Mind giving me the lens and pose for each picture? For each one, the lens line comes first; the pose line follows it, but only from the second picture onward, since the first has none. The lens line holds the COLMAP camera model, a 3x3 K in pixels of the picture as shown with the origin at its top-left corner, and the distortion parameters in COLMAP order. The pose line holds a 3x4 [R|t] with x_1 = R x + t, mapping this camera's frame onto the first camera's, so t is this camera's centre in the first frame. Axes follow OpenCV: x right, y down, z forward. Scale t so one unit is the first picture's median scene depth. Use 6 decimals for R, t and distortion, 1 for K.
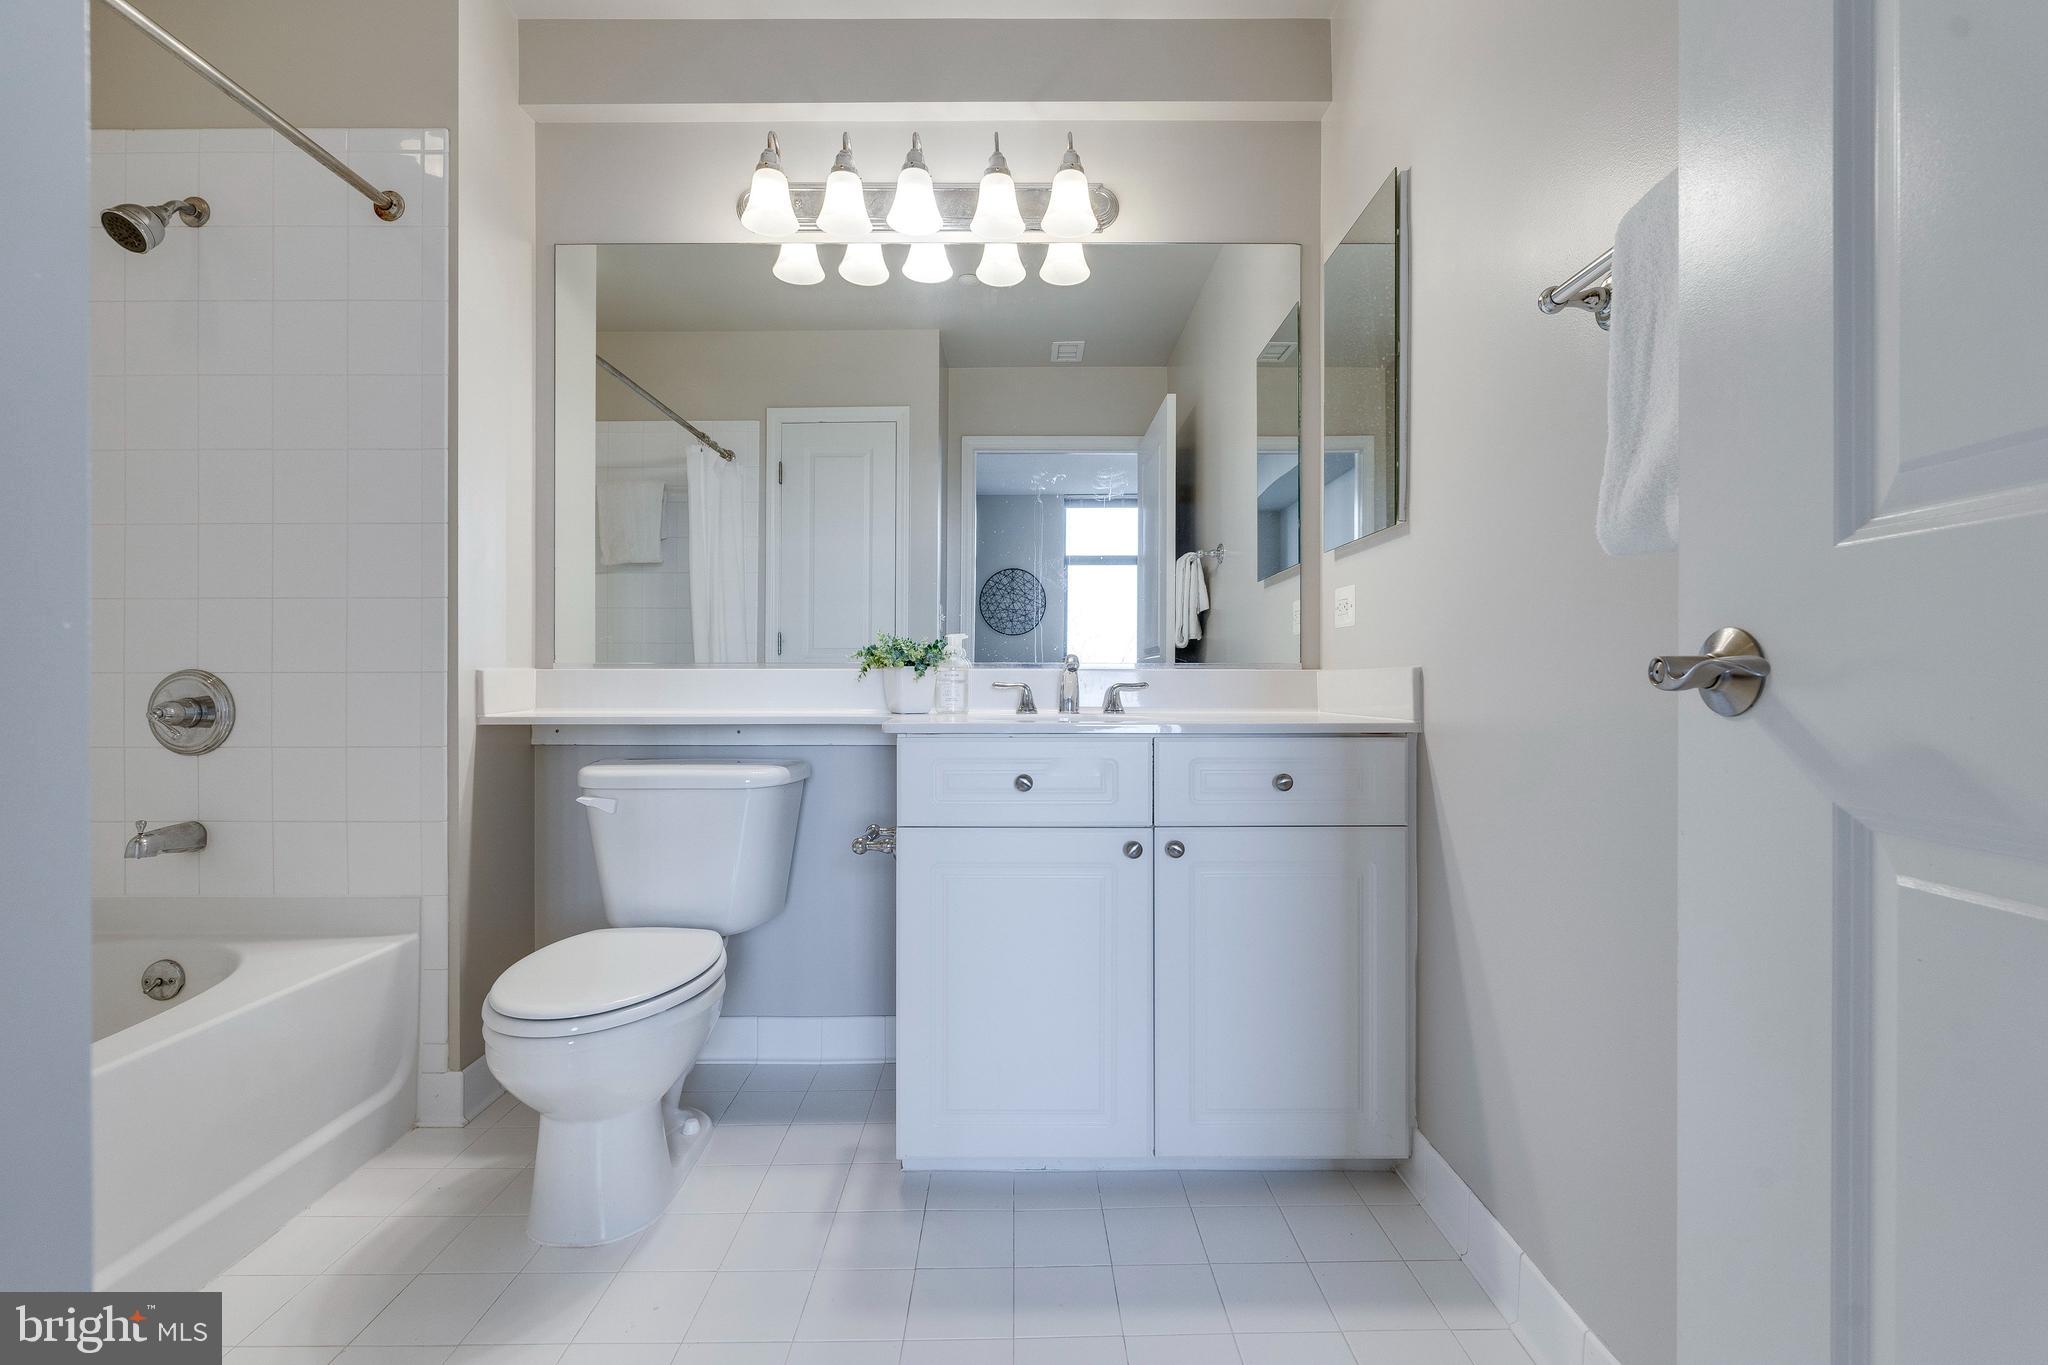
lens RADIAL K [[913.3, 0, 1020.3], [0, 913.3, 676.5], [0, 0, 1]] dist [-0.002060, -0.000153]
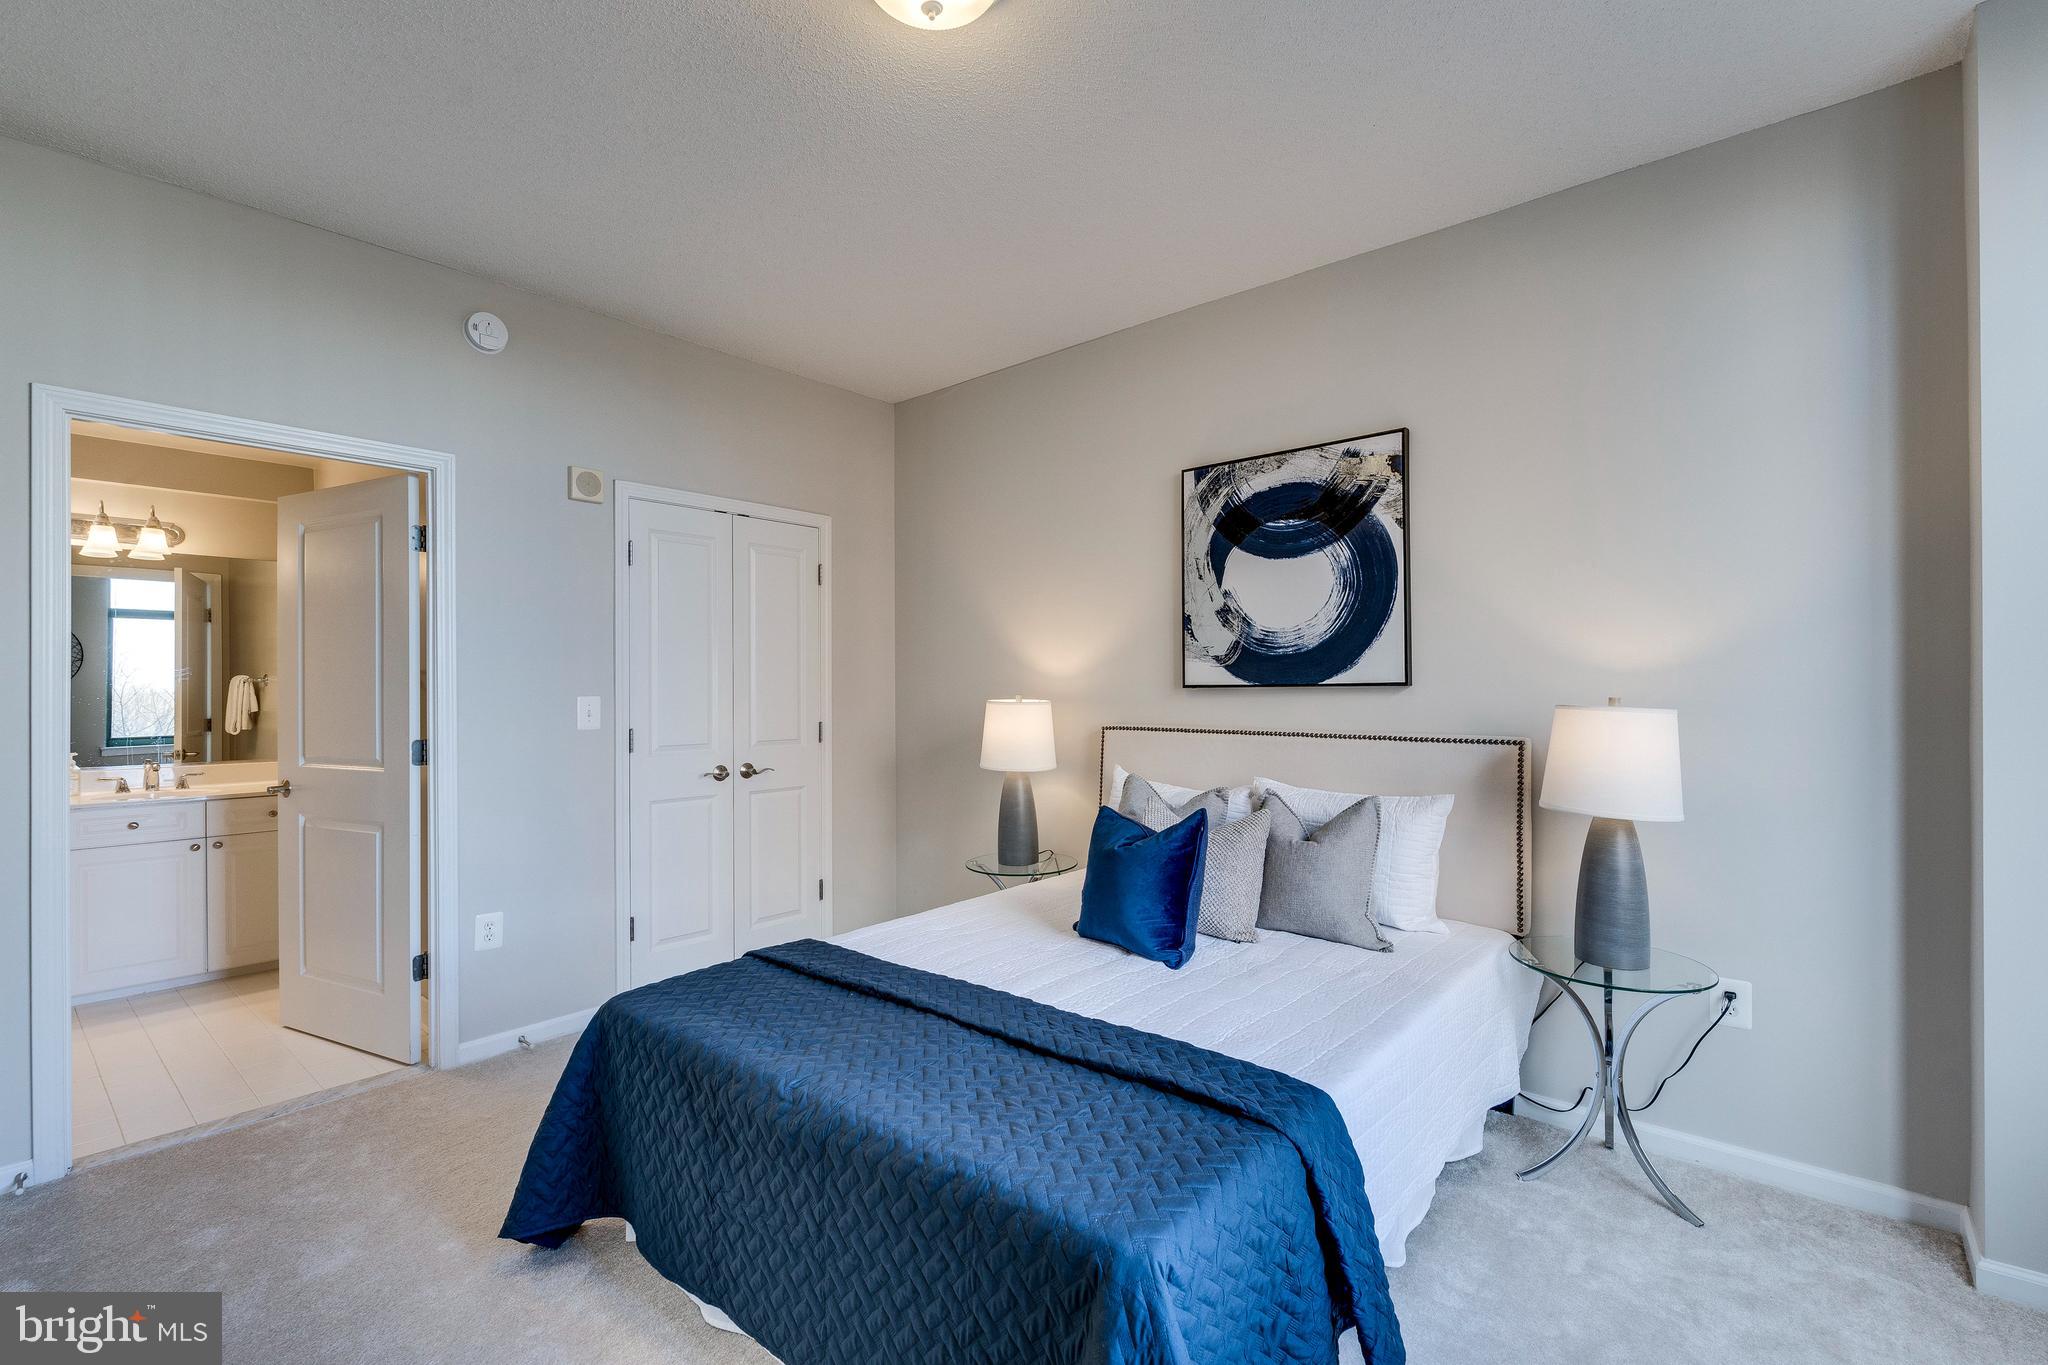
lens RADIAL K [[913.3, 0, 1024.8], [0, 913.3, 669.9], [0, 0, 1]] dist [-0.002060, -0.000153]
pose [[0.655535, -0.001102, 0.755164, -0.201202], [0.013921, 0.999847, -0.010625, -0.175879], [-0.755036, 0.017478, 0.655450, -1.750463]]
